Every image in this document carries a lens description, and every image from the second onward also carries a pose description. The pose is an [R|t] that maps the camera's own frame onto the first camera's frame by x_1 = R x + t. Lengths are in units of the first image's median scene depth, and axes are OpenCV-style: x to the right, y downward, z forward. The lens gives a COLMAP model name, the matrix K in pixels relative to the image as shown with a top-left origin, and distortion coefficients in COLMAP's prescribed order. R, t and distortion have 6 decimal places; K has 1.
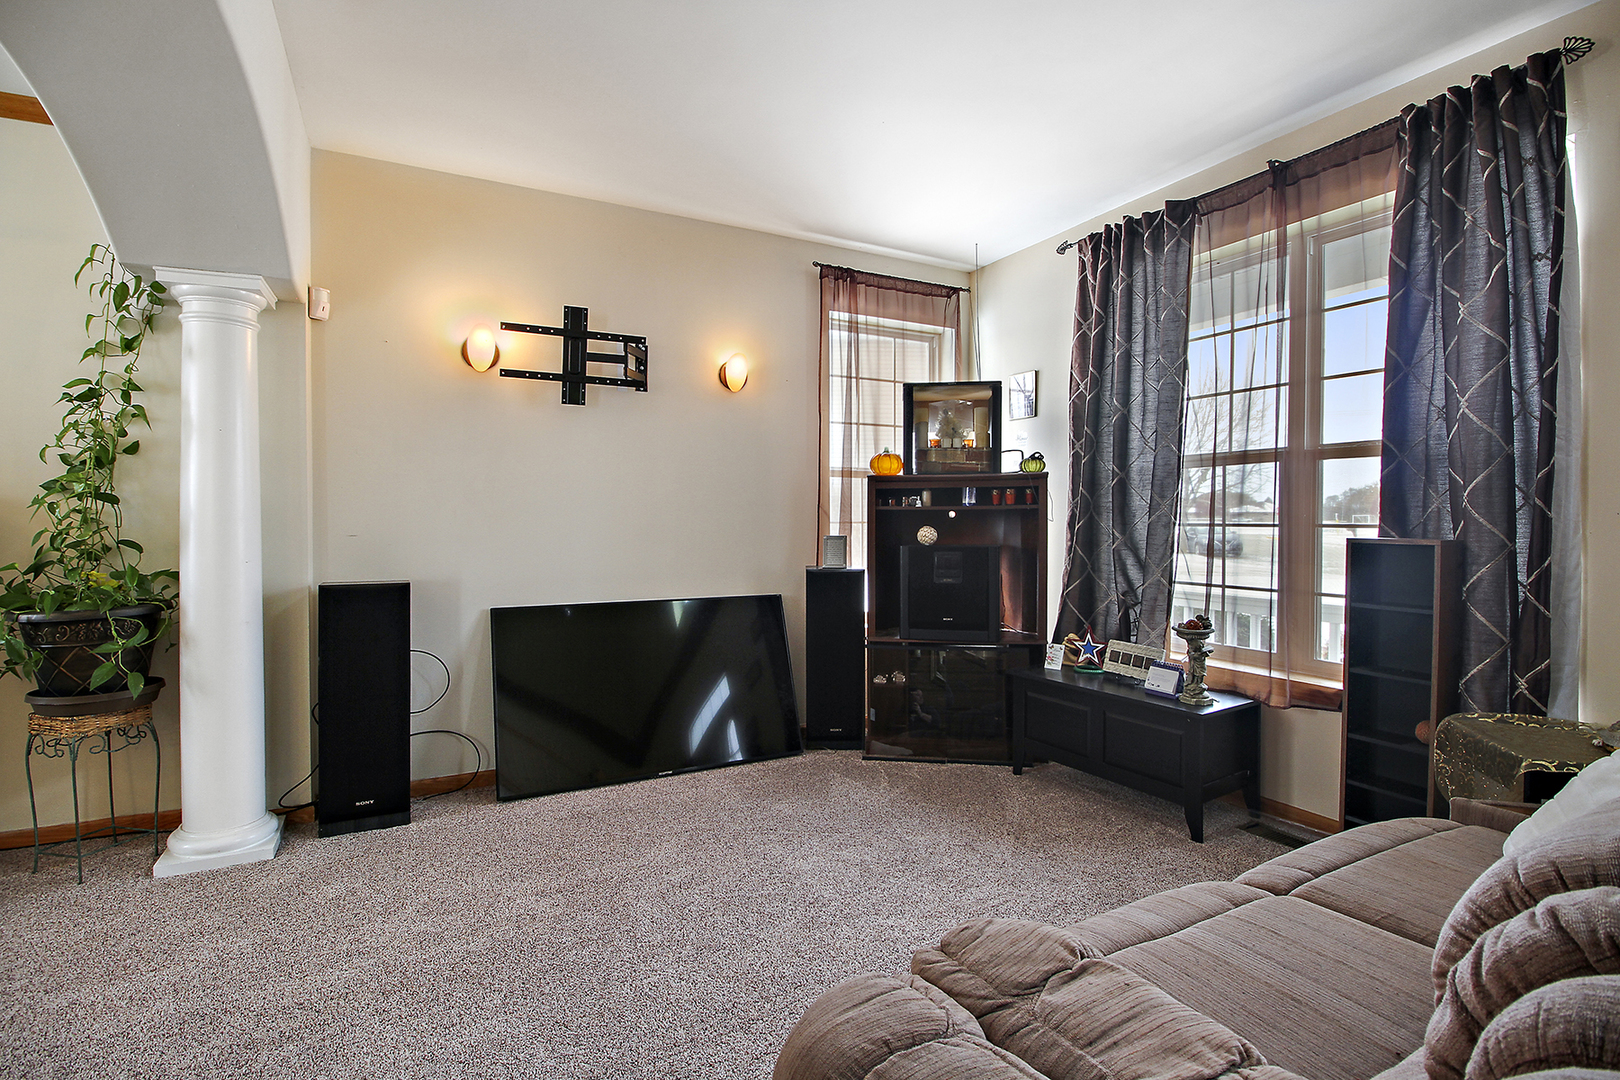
lens RADIAL K [[750.8, 0, 804.5], [0, 750.8, 536.8], [0, 0, 1]] dist [0.001872, -0.016007]
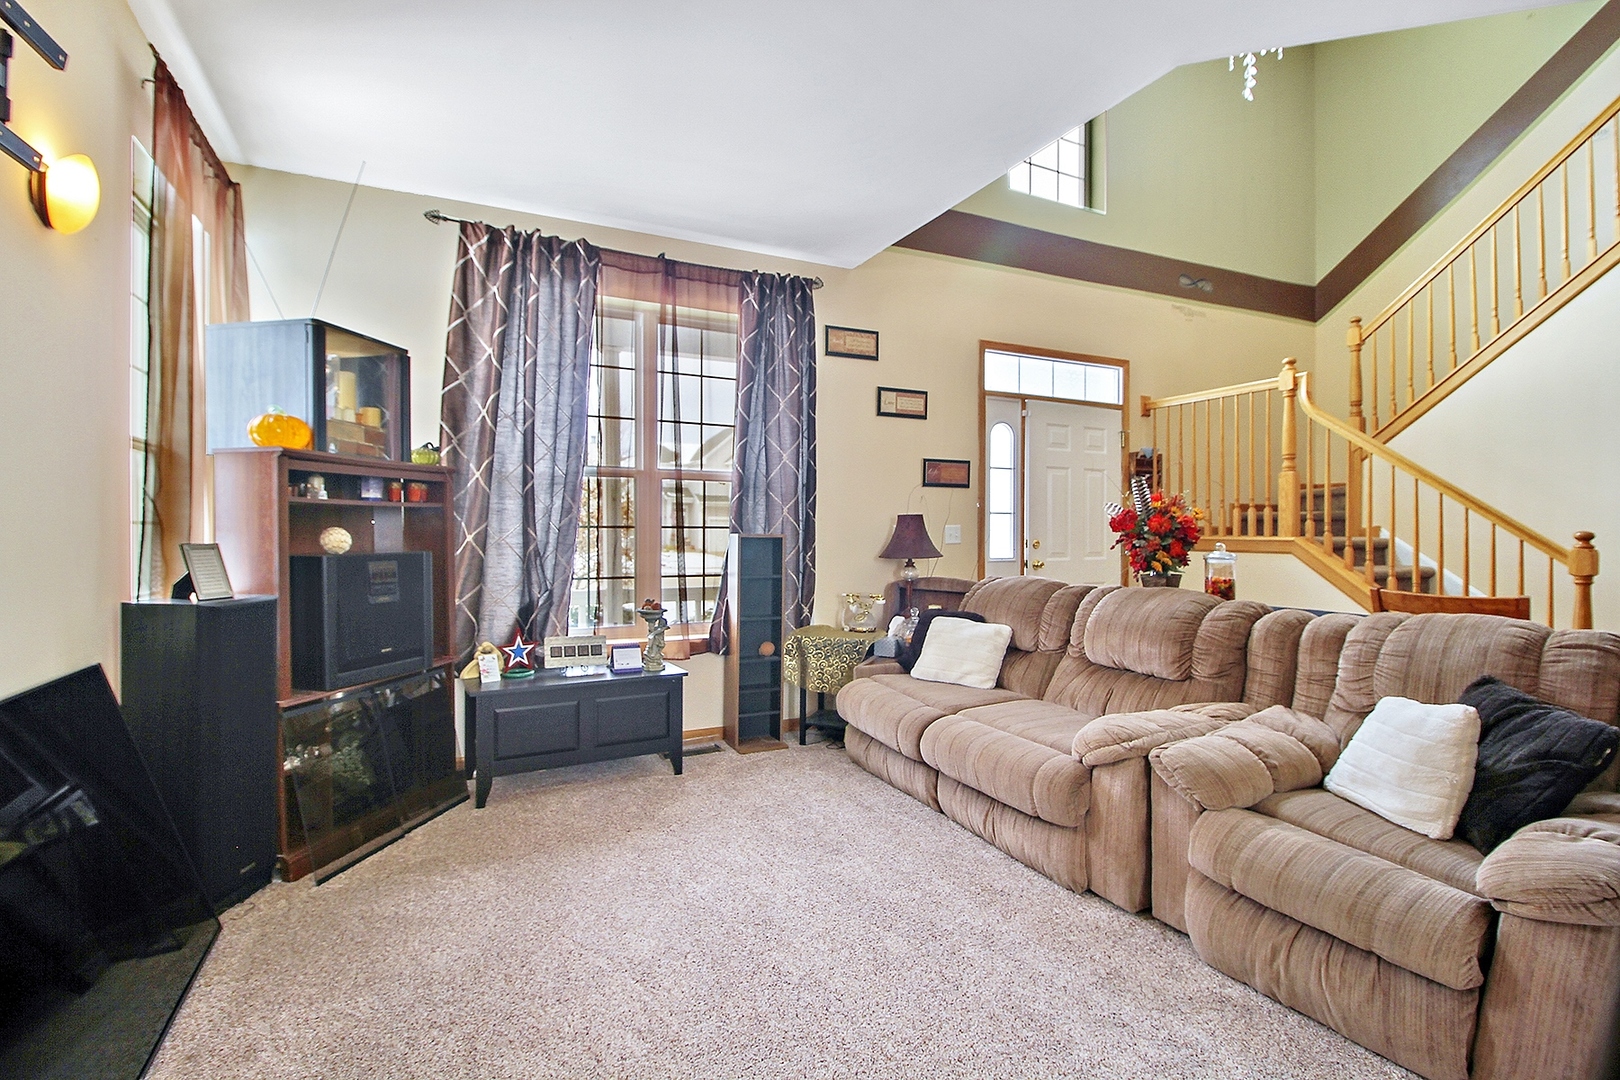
lens RADIAL K [[750.8, 0, 804.5], [0, 750.8, 536.8], [0, 0, 1]] dist [0.001872, -0.016007]
pose [[0.040751, -0.009990, 0.999119, -0.576362], [0.017657, 0.999801, 0.009277, -0.004205], [-0.999013, 0.017264, 0.040919, 0.572259]]
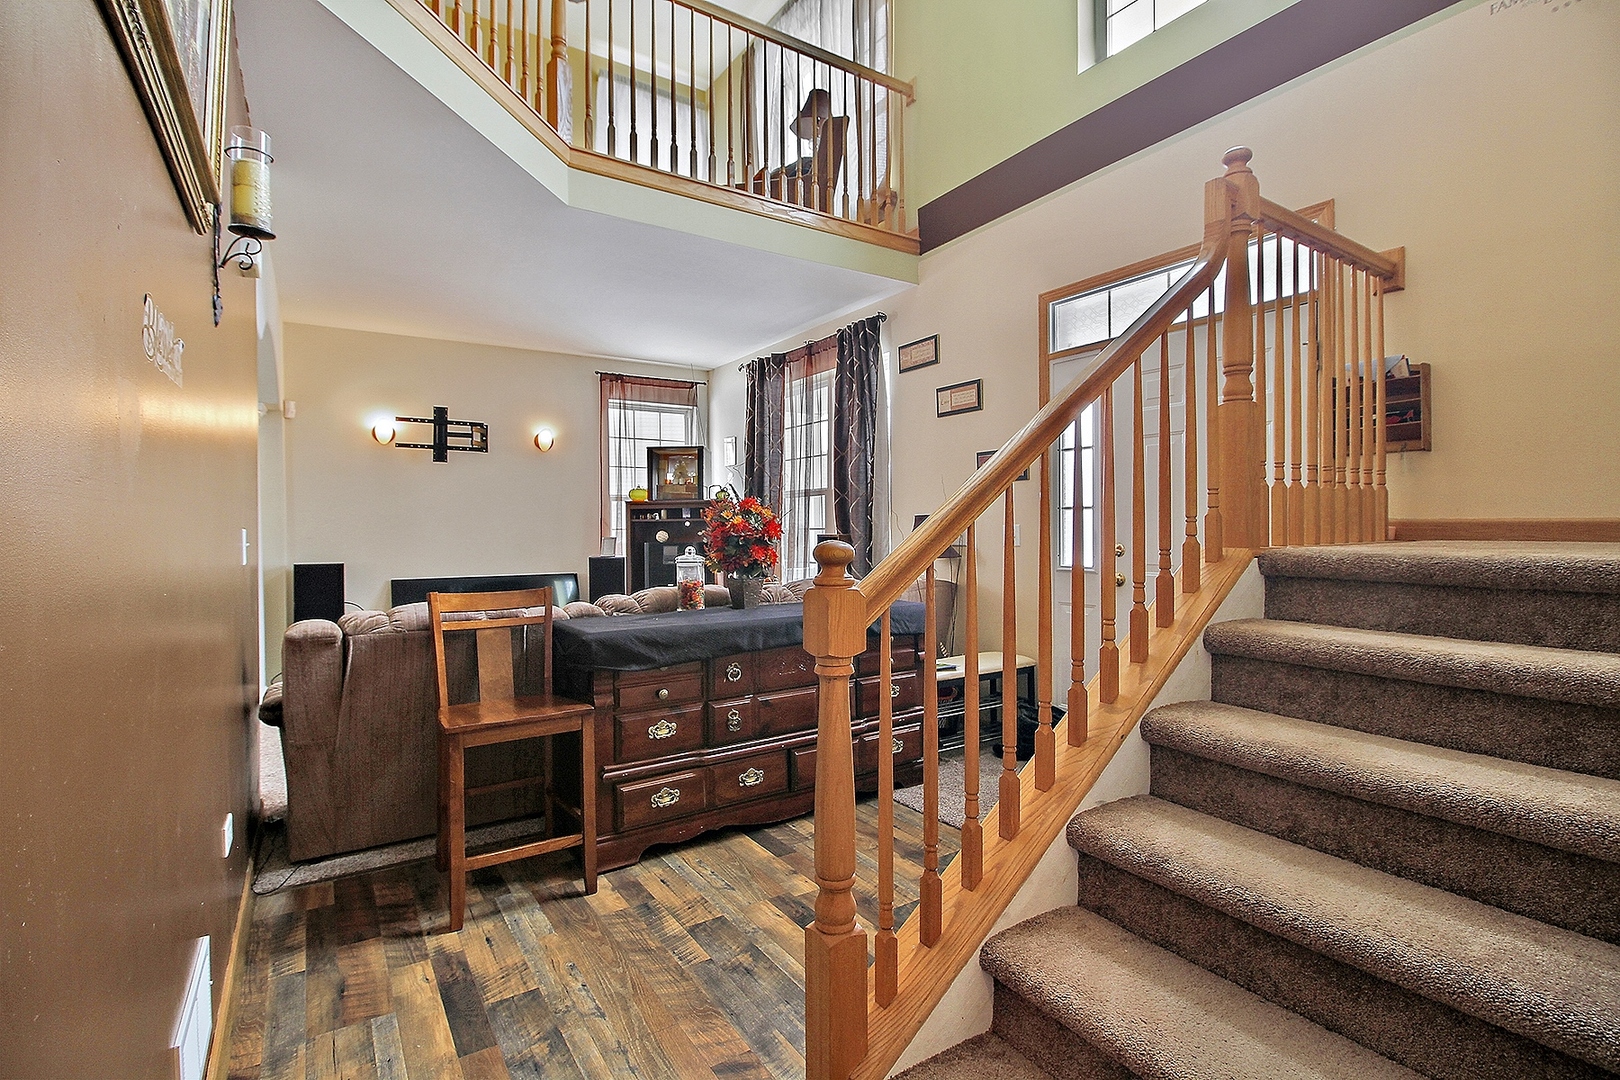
lens RADIAL K [[750.8, 0, 804.5], [0, 750.8, 536.8], [0, 0, 1]] dist [0.001872, -0.016007]
pose [[0.996537, -0.007850, 0.082777, 0.371647], [0.008471, 0.999939, -0.007152, 0.014745], [-0.082716, 0.007828, 0.996542, -0.764401]]
